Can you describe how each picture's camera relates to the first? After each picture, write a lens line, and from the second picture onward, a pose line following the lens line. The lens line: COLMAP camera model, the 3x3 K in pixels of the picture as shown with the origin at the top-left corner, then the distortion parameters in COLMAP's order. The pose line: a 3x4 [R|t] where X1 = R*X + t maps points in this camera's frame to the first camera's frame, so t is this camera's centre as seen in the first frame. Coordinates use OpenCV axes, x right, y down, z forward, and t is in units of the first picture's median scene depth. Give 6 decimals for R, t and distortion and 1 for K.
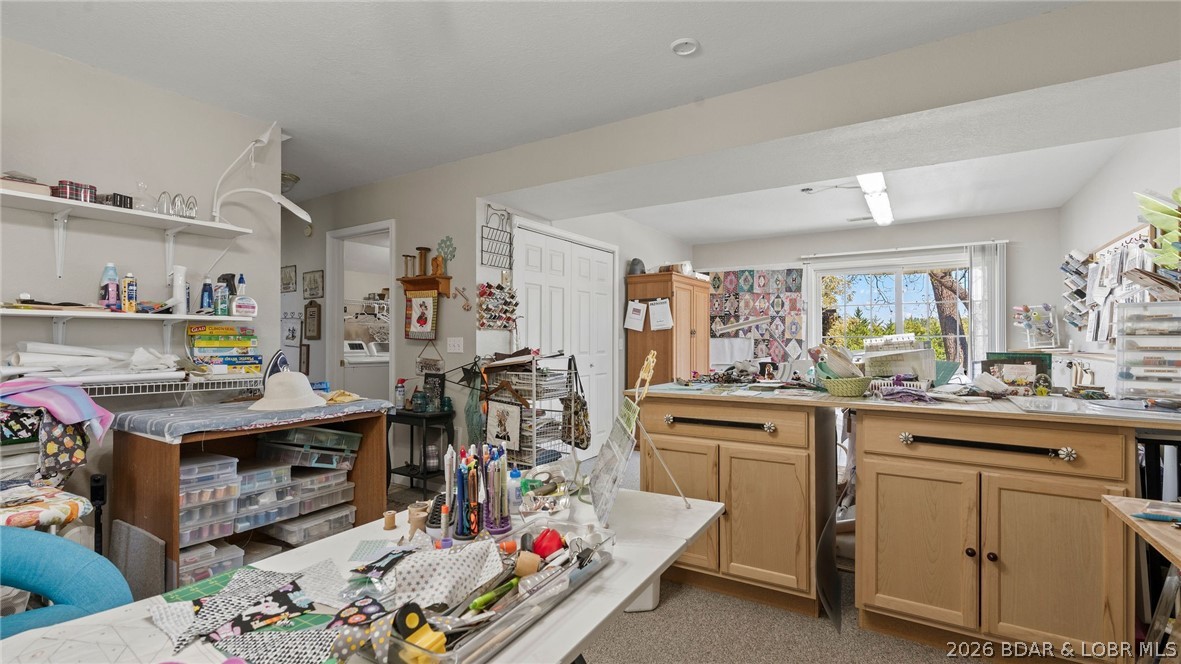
lens RADIAL K [[528.0, 0, 586.8], [0, 528.0, 335.4], [0, 0, 1]] dist [-0.009445, 0.001857]
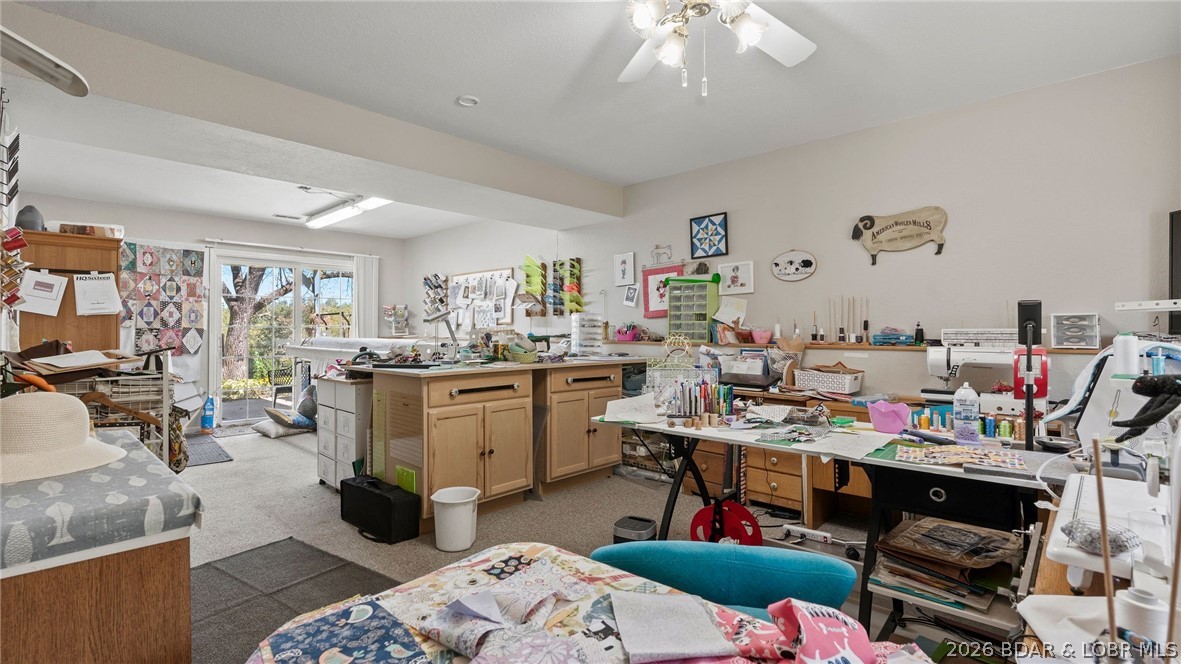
lens RADIAL K [[528.0, 0, 591.9], [0, 528.0, 326.6], [0, 0, 1]] dist [-0.009445, 0.001857]
pose [[0.199314, 0.006435, 0.979915, -0.357245], [-0.009159, 0.999947, -0.004704, 0.001990], [-0.979893, -0.008038, 0.199362, 0.154805]]
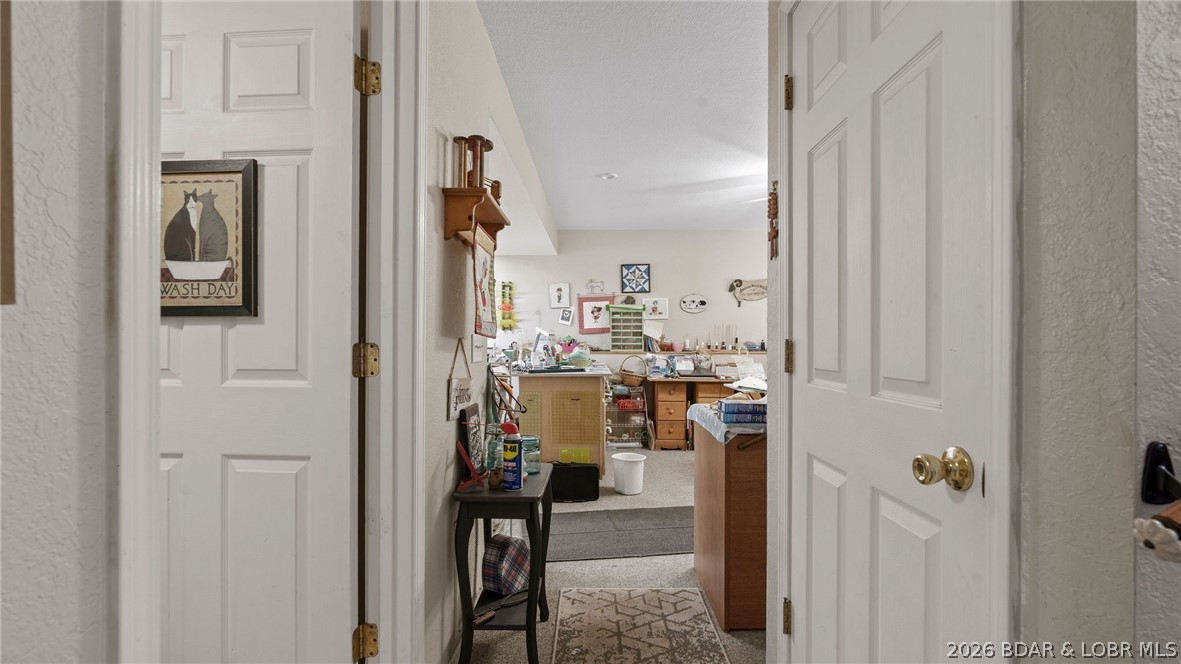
lens RADIAL K [[528.0, 0, 584.7], [0, 528.0, 343.4], [0, 0, 1]] dist [-0.009445, 0.001857]
pose [[-0.507663, -0.000481, 0.861556, -0.463328], [-0.008740, 0.999951, -0.004591, 0.007944], [-0.861512, -0.009861, -0.507642, 0.707810]]
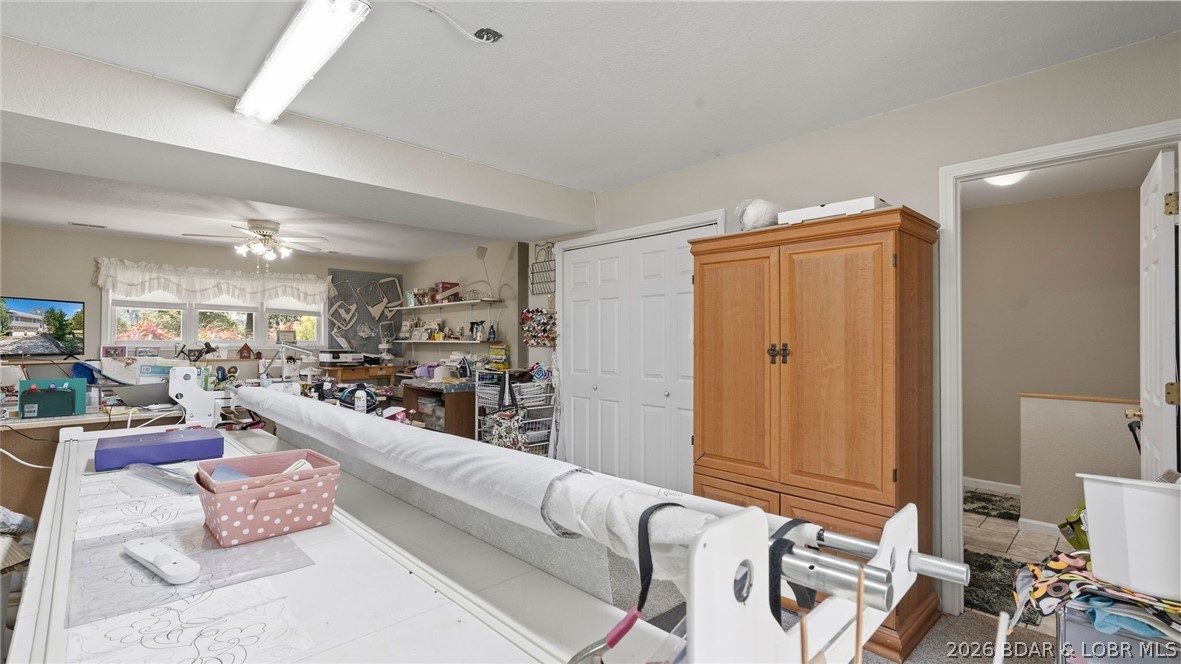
lens RADIAL K [[528.0, 0, 593.7], [0, 528.0, 338.4], [0, 0, 1]] dist [-0.009445, 0.001857]
pose [[-0.234945, -0.001727, -0.972007, 0.582919], [0.007313, 0.999967, -0.003544, -0.014769], [0.971981, -0.007941, -0.234924, 0.848619]]
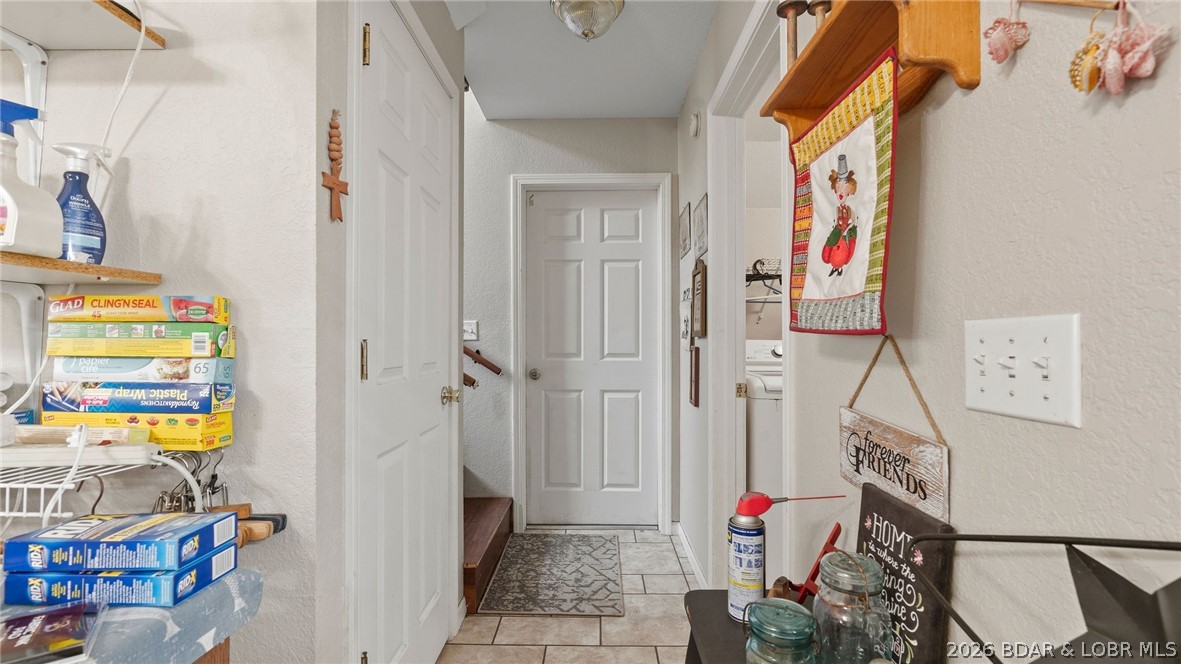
lens RADIAL K [[528.0, 0, 590.8], [0, 528.0, 337.4], [0, 0, 1]] dist [-0.009445, 0.001857]
pose [[0.525521, -0.005659, -0.850762, -0.110367], [0.008111, 0.999966, -0.001642, 0.005486], [0.850742, -0.006037, 0.525548, 0.485946]]
